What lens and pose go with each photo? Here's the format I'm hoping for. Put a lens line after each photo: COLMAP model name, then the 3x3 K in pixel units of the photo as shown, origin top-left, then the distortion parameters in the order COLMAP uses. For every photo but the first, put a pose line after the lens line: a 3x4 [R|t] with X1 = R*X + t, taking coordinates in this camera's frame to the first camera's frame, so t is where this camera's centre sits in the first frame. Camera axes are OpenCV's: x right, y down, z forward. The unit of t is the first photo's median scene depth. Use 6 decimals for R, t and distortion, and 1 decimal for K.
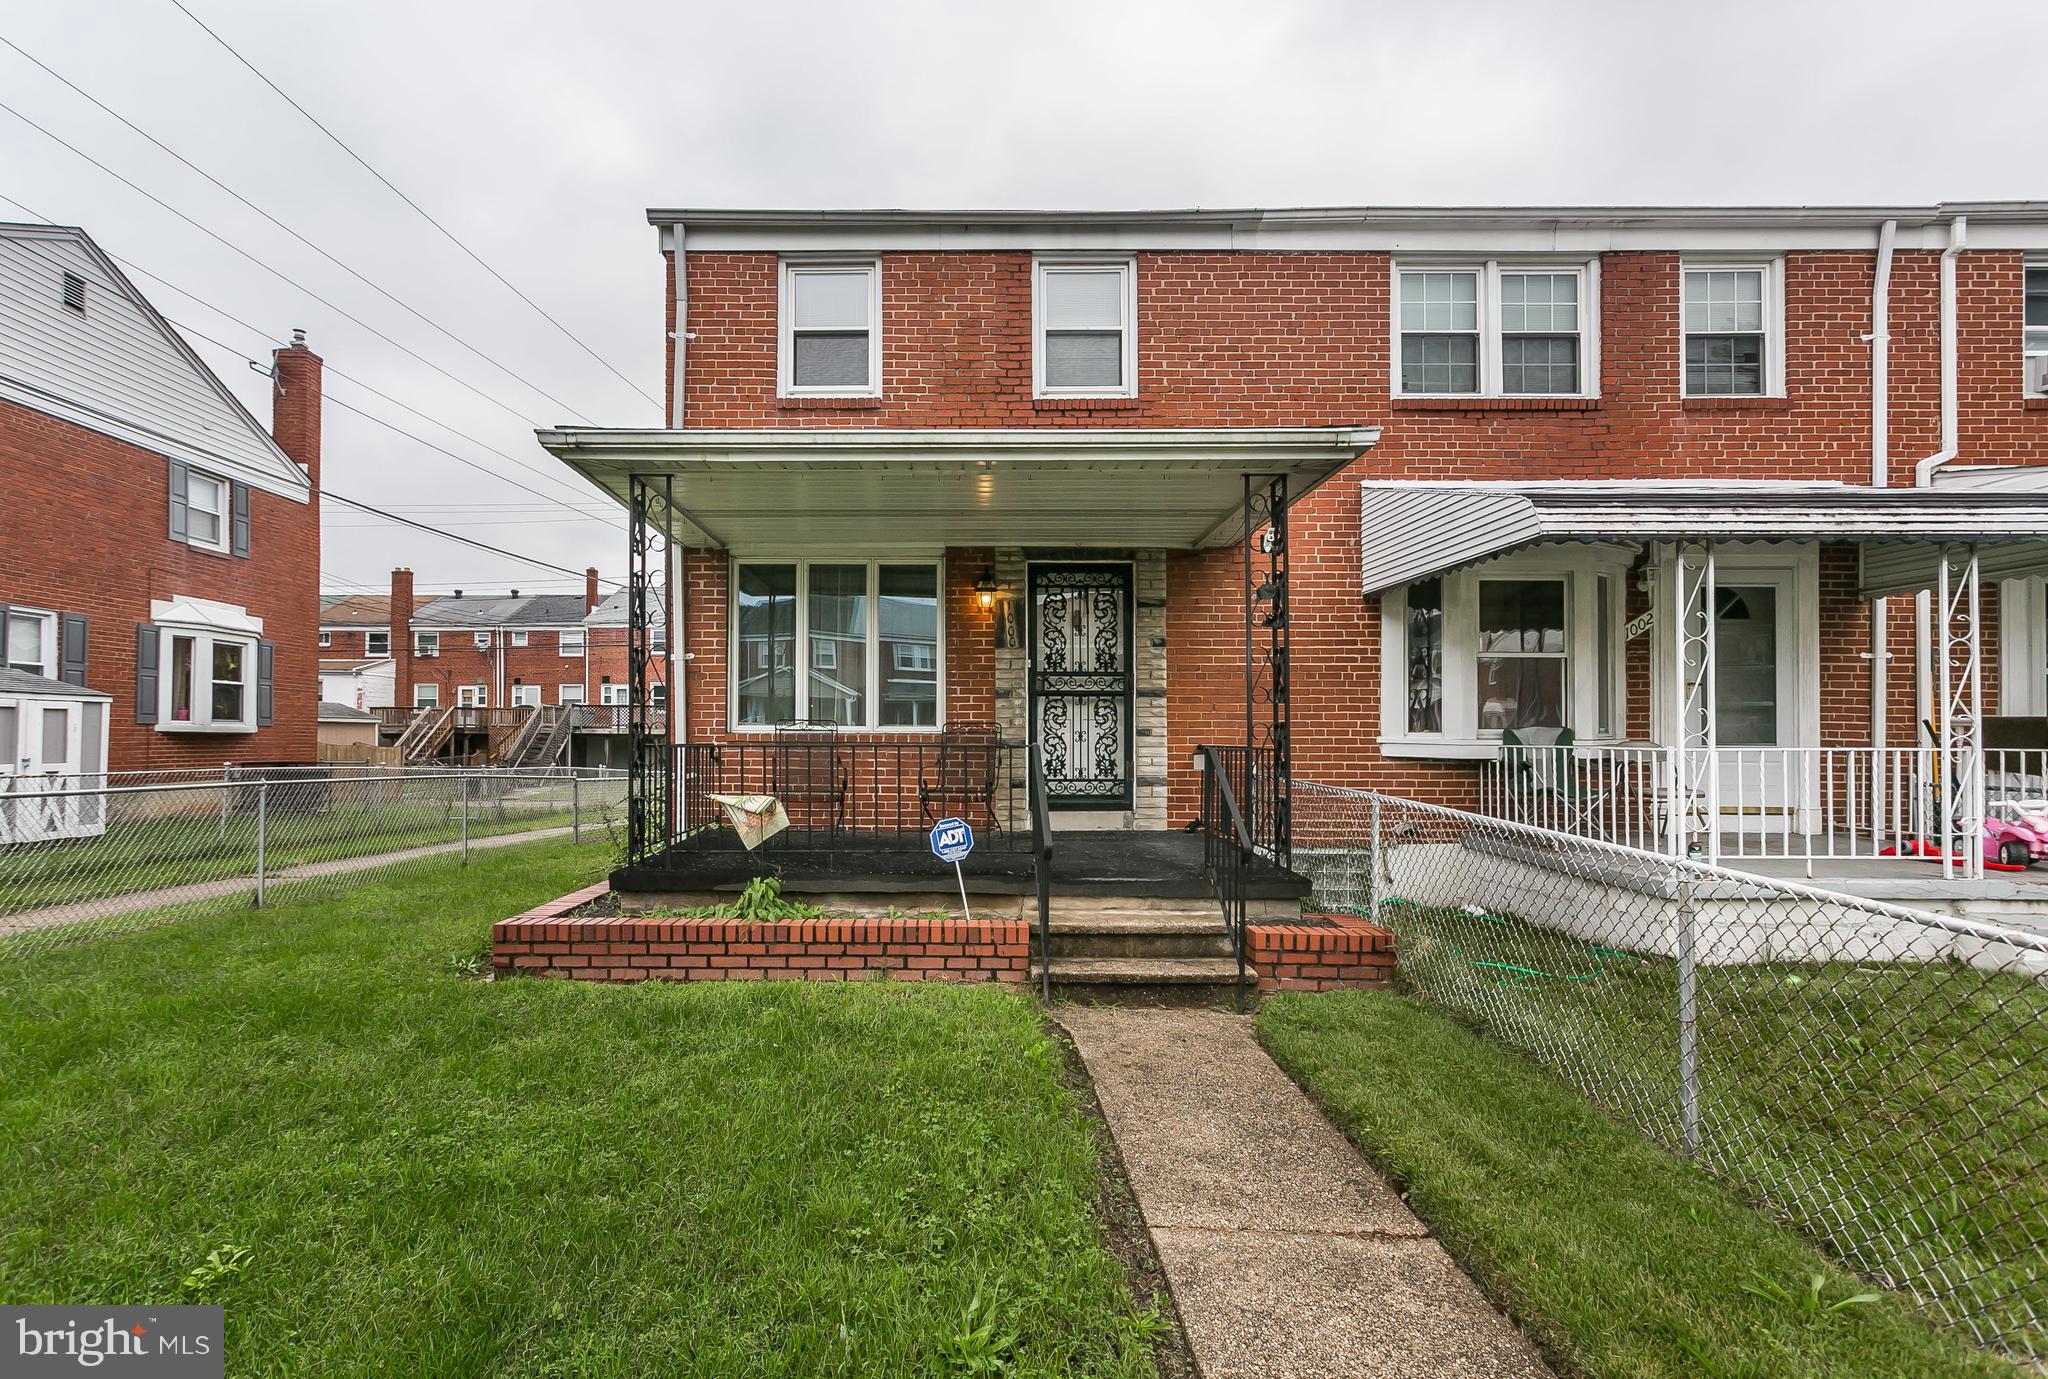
lens RADIAL K [[980.2, 0, 1021.7], [0, 980.2, 734.1], [0, 0, 1]] dist [-0.001174, 0.005713]
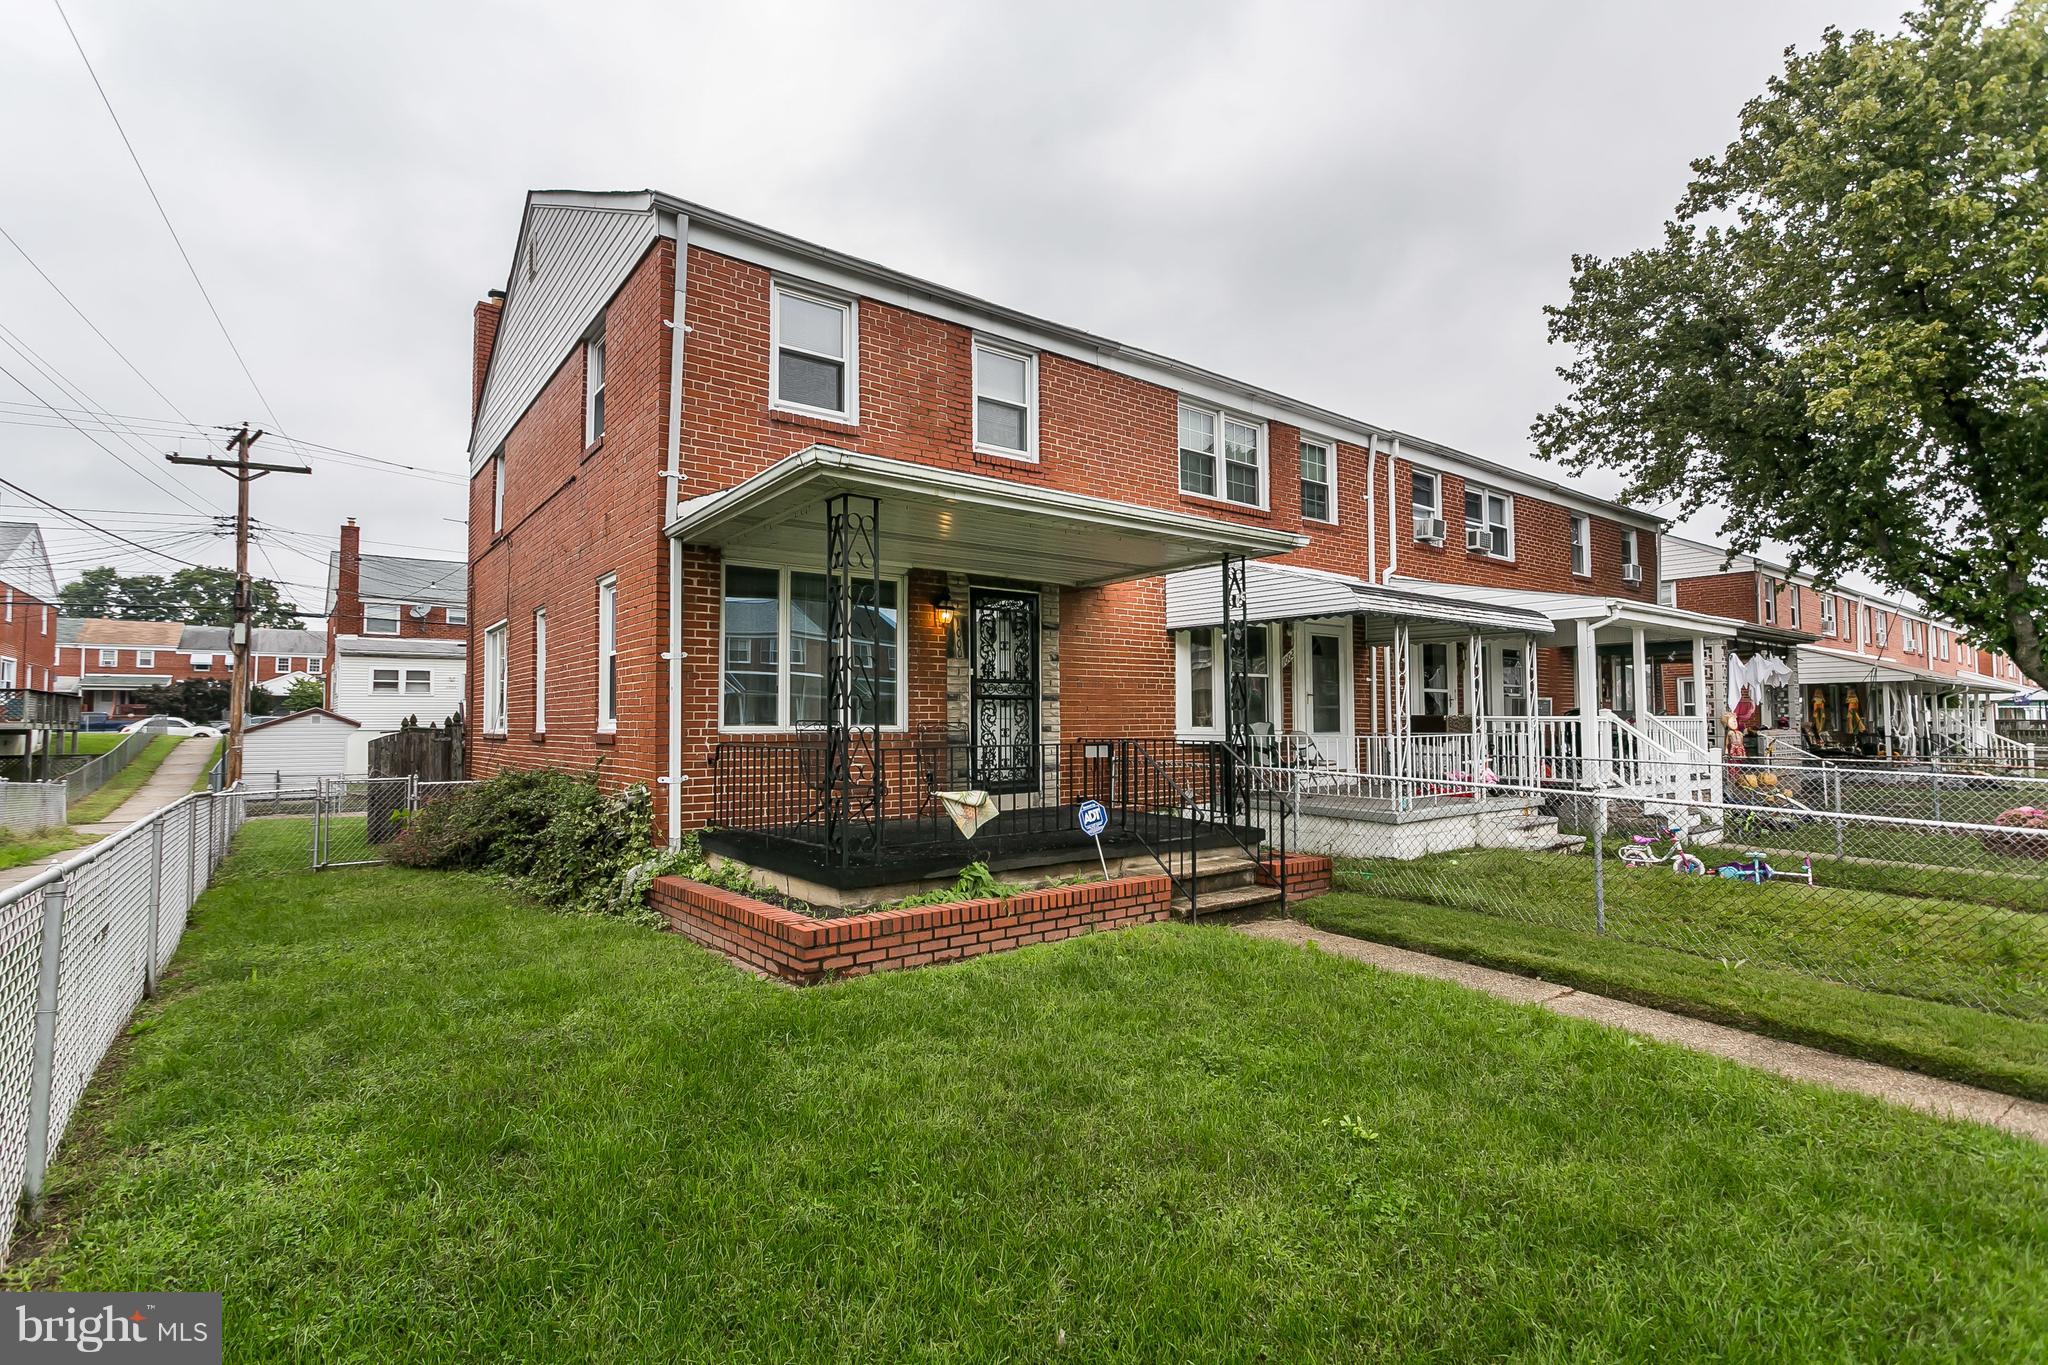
lens RADIAL K [[960.8, 0, 1016.3], [0, 960.8, 680.0], [0, 0, 1]] dist [0.002144, -0.000045]
pose [[0.788029, 0.020301, 0.615303, -0.664273], [0.003295, 0.999303, -0.037189, -0.018641], [-0.615629, 0.031334, 0.787413, 0.051466]]
